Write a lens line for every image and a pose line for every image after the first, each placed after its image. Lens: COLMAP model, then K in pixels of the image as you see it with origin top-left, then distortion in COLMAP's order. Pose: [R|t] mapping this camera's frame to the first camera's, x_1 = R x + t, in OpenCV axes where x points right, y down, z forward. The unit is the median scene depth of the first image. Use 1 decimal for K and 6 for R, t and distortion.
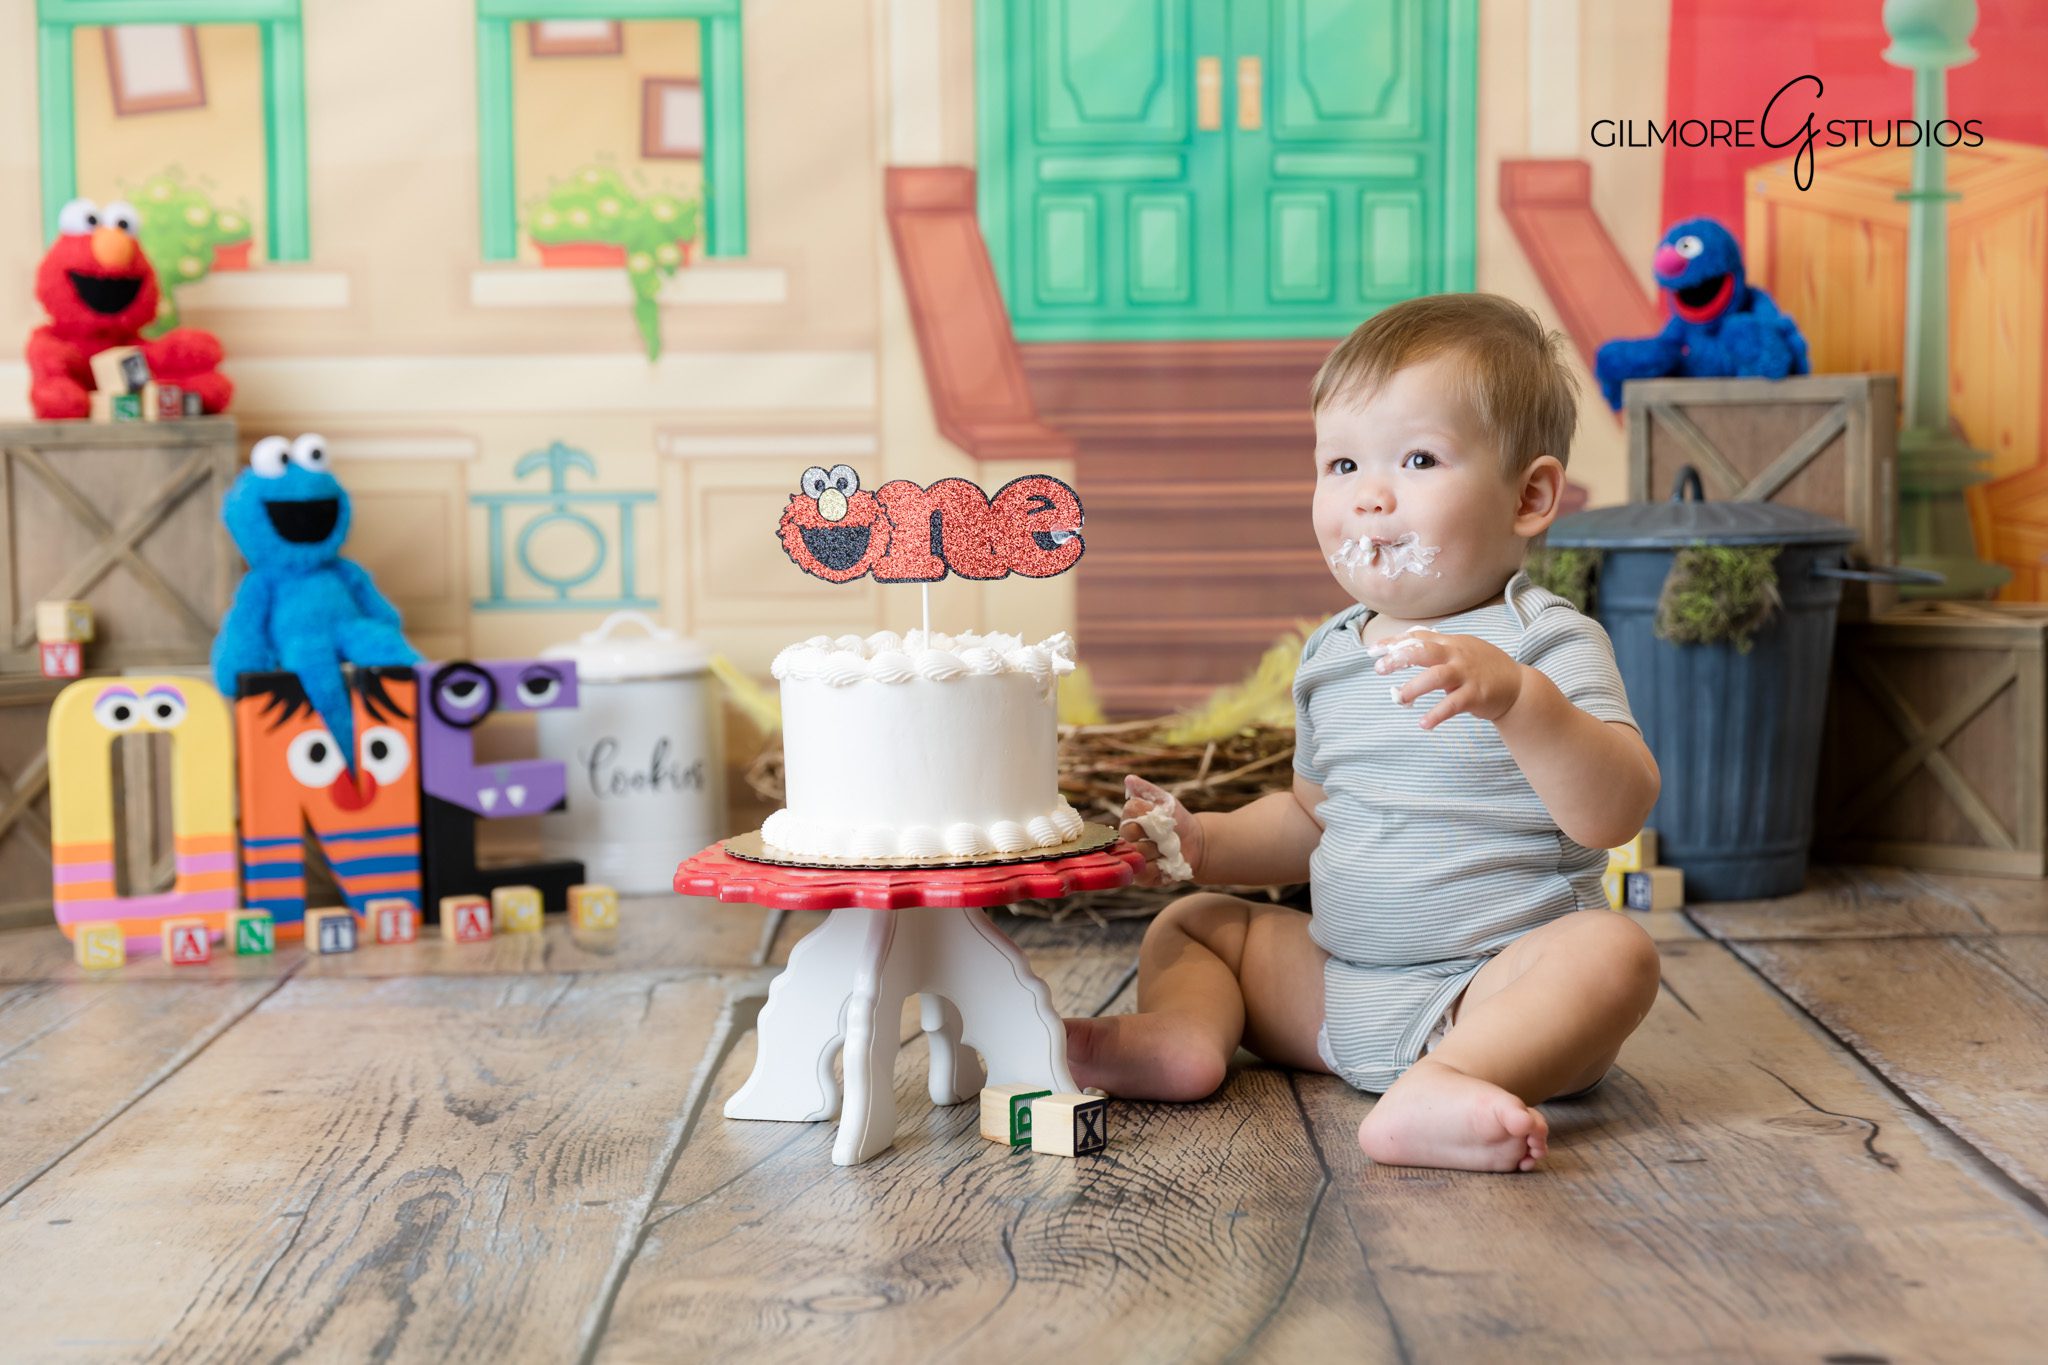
lens RADIAL K [[3444.3, 0, 1042.7], [0, 3444.3, 736.5], [0, 0, 1]] dist [-0.002323, -0.078324]
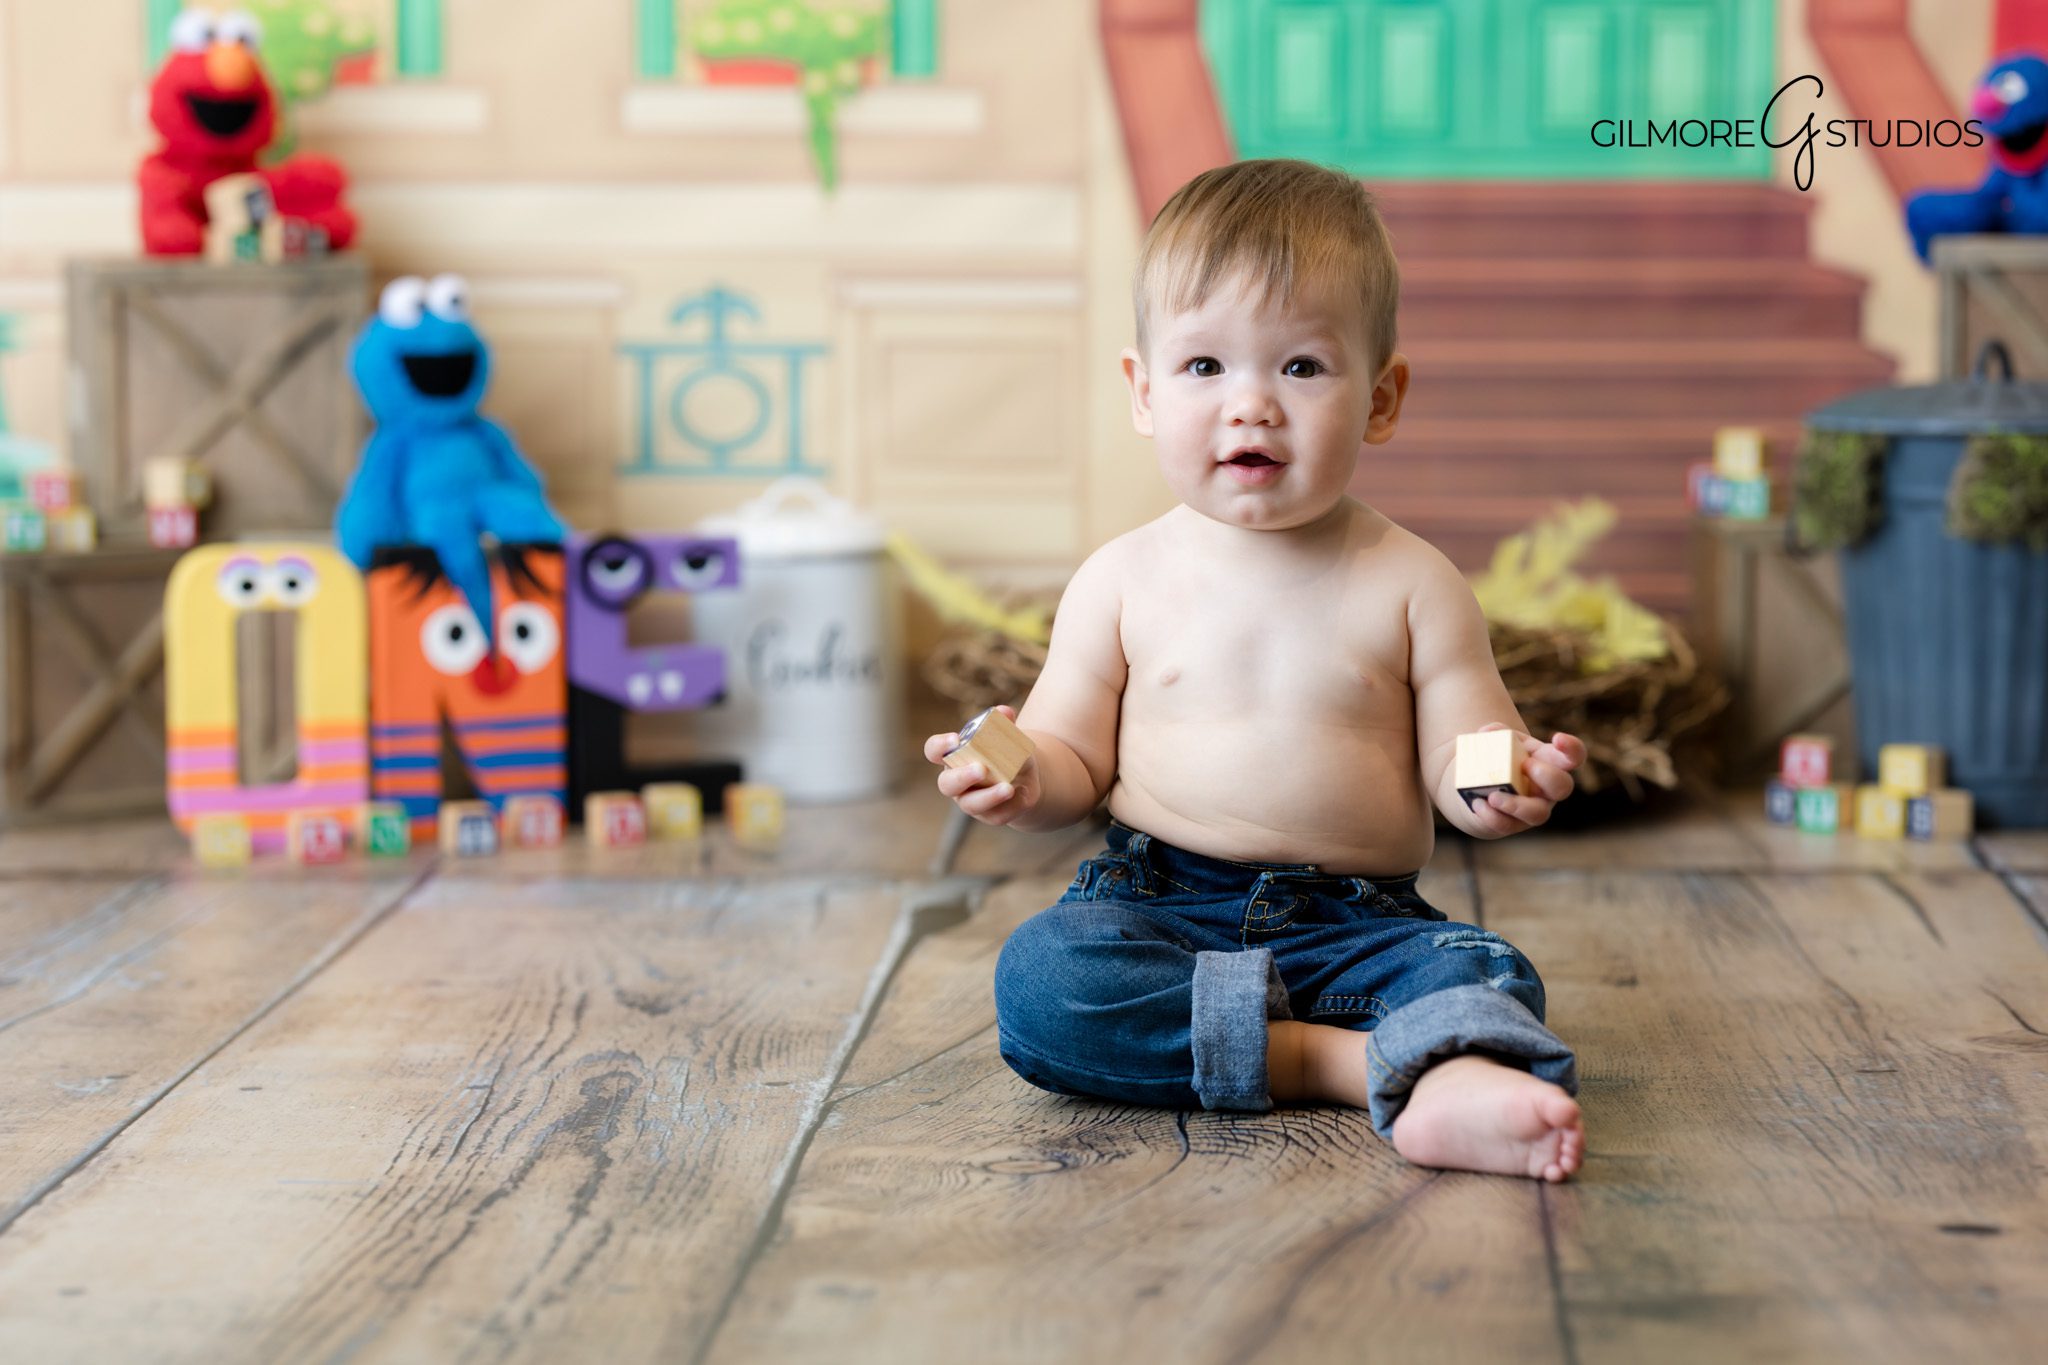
lens RADIAL K [[5029.2, 0, 1024.2], [0, 5029.2, 739.6], [0, 0, 1]] dist [0.001171, 0.317740]
pose [[0.997875, 0.020710, -0.061772, 0.020934], [-0.019438, 0.999588, 0.021135, 0.001767], [0.062184, -0.019890, 0.997866, -0.311634]]
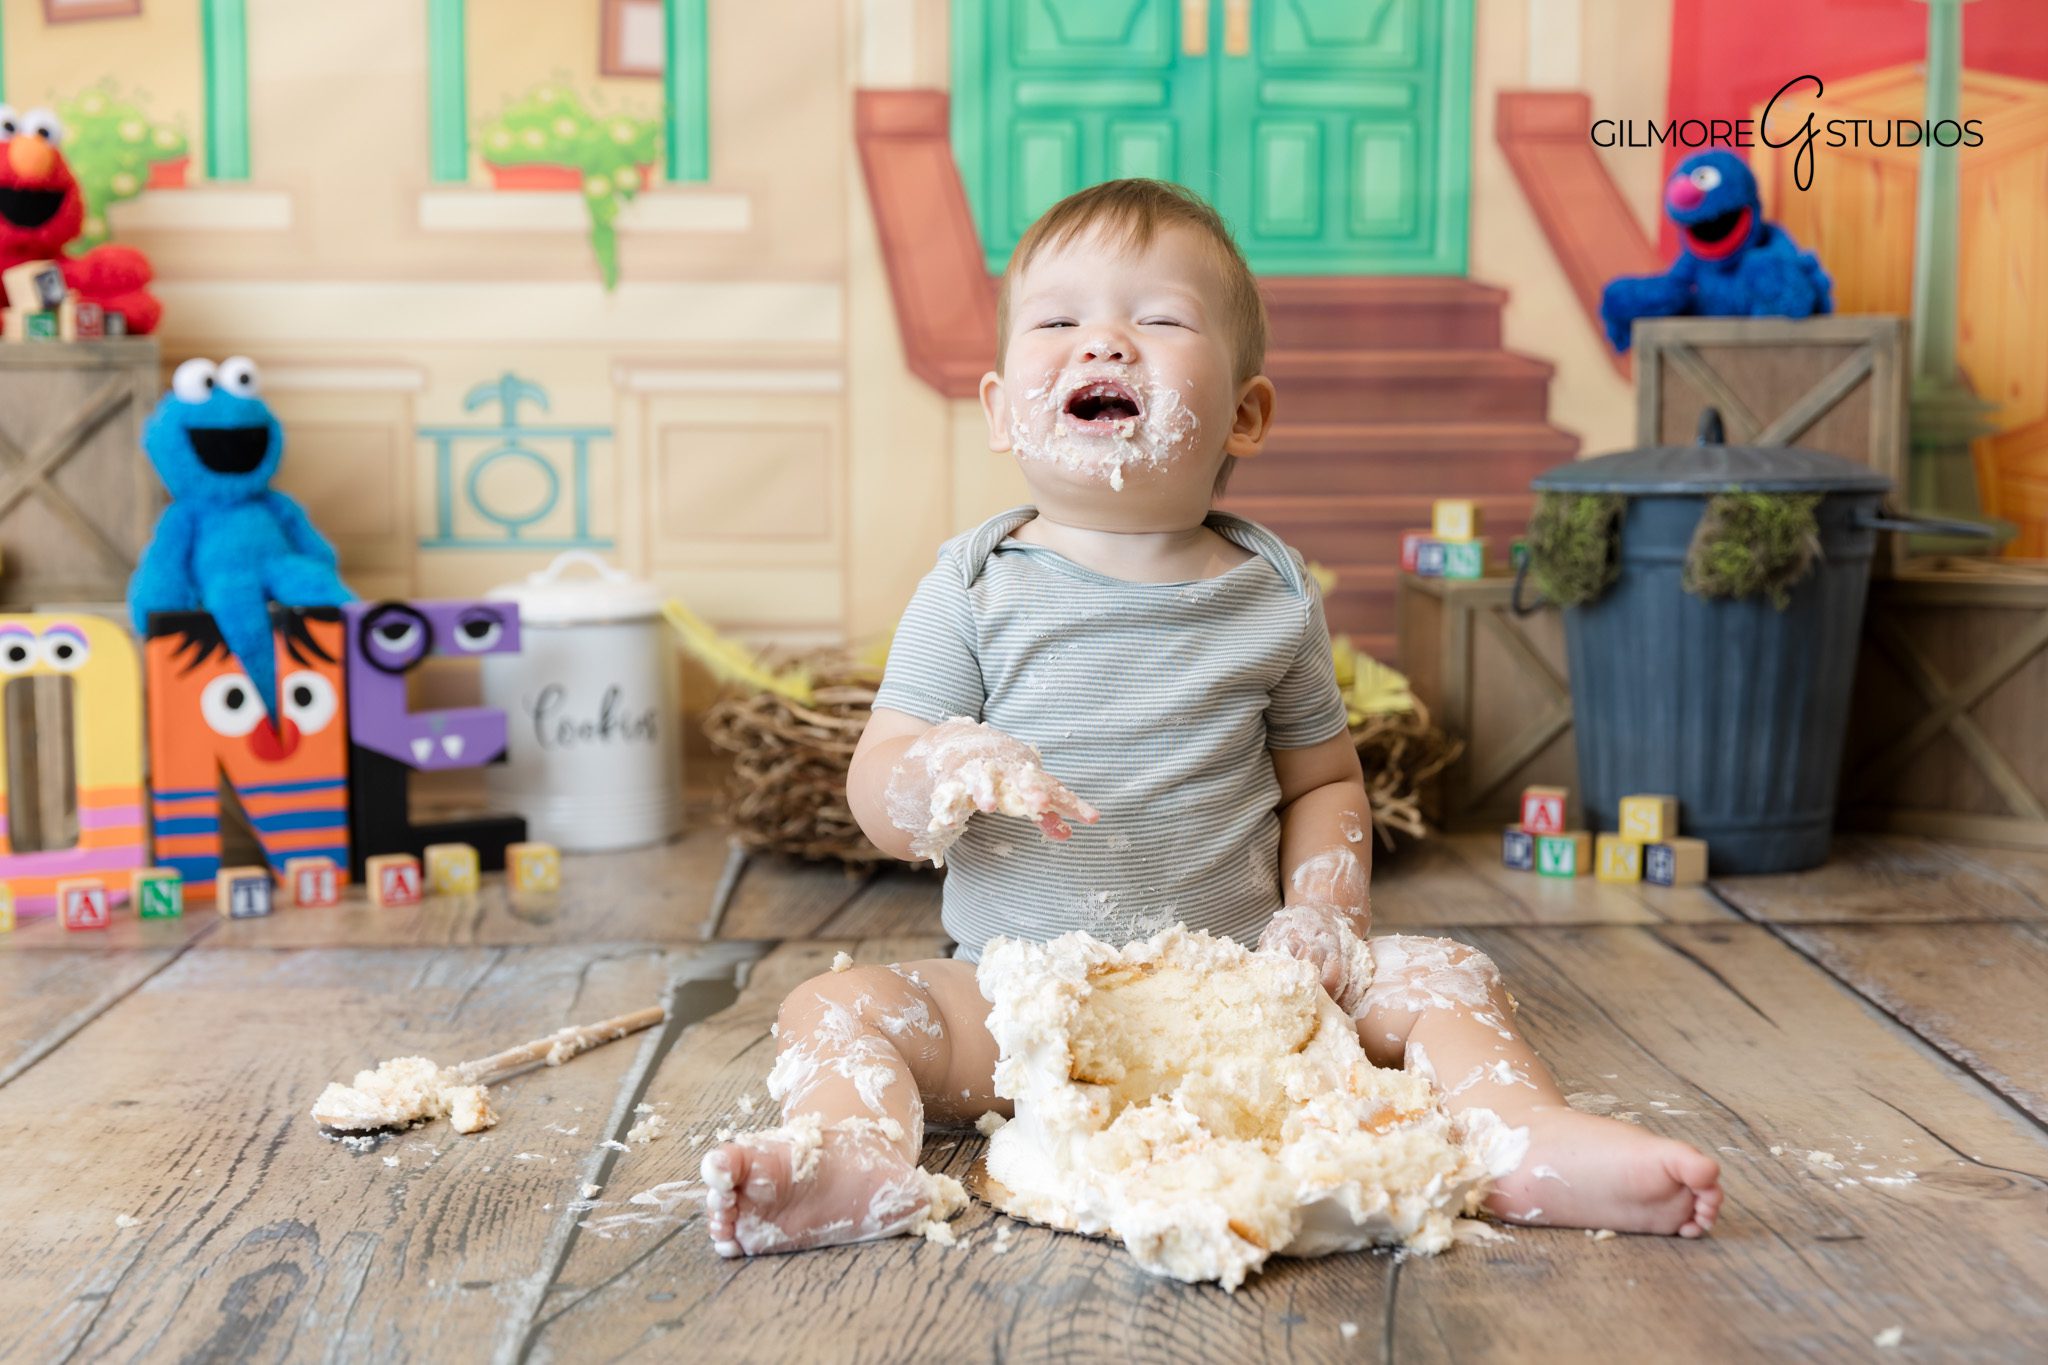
lens RADIAL K [[2825.3, 0, 1015.2], [0, 2825.3, 729.2], [0, 0, 1]] dist [-0.016393, 0.021269]
pose [[0.999853, 0.011006, 0.013109, -0.010723], [-0.011269, 0.999733, 0.020184, -0.004771], [-0.012884, -0.020329, 0.999710, 0.237998]]
